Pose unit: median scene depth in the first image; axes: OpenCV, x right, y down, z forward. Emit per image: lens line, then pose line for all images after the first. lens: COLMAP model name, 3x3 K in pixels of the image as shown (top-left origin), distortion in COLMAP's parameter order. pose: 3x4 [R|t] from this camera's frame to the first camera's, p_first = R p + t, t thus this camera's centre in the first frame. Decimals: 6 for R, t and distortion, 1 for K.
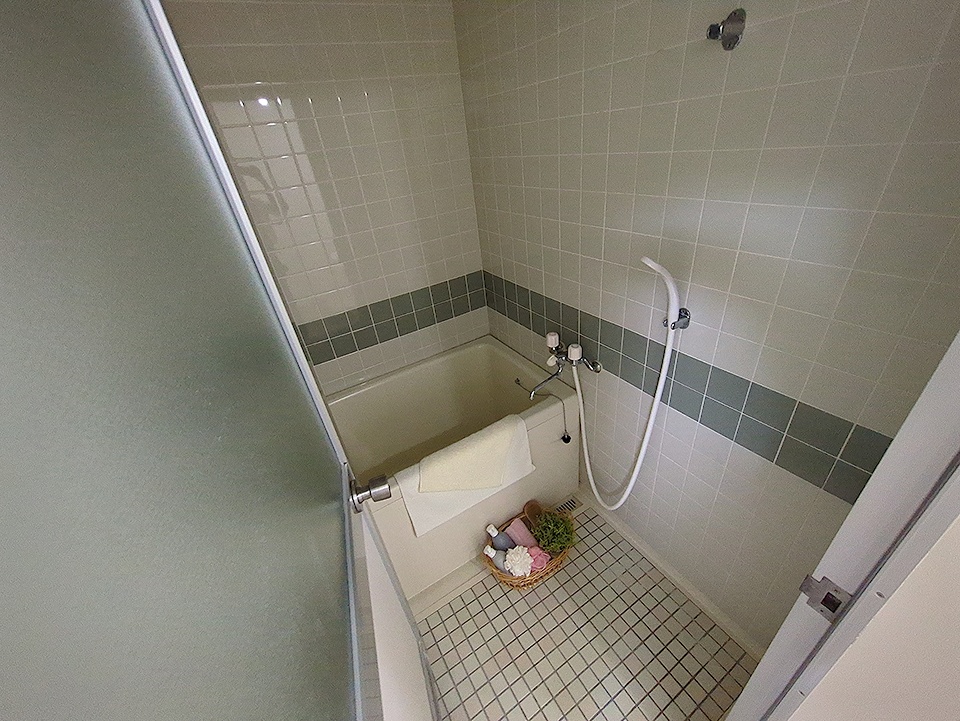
lens RADIAL K [[378.0, 0, 482.7], [0, 378.0, 360.9], [0, 0, 1]] dist [-0.005044, 0.003253]
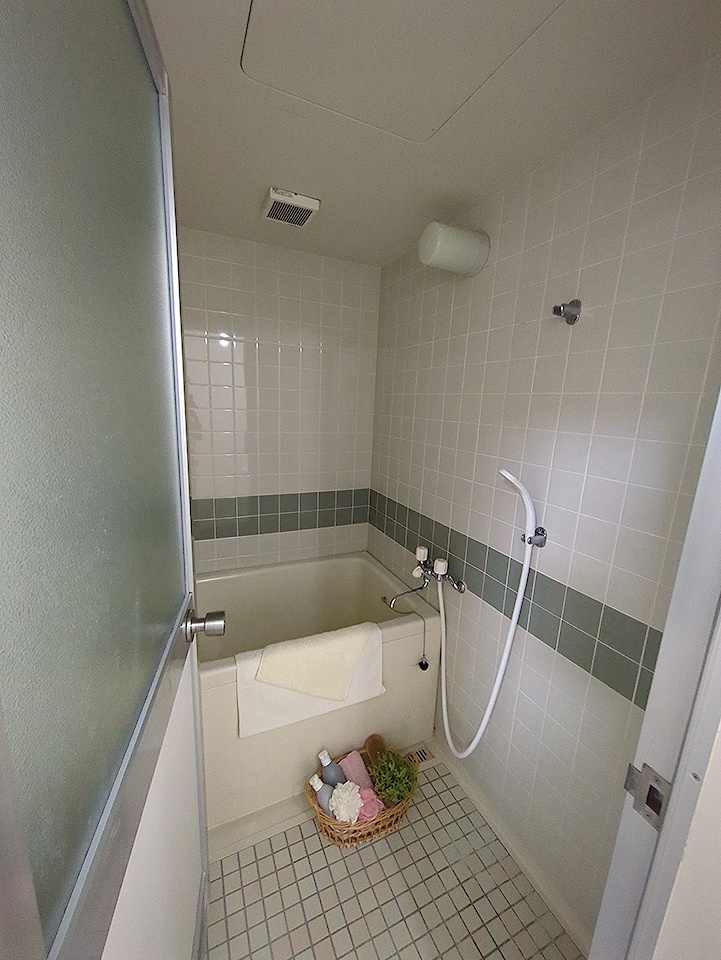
lens RADIAL K [[378.0, 0, 358.8], [0, 378.0, 483.3], [0, 0, 1]] dist [-0.005044, 0.003253]
pose [[0.982158, 0.171823, -0.076442, 0.063654], [-0.187411, 0.928004, -0.322001, 0.131498], [0.015612, 0.330582, 0.943648, -0.036933]]
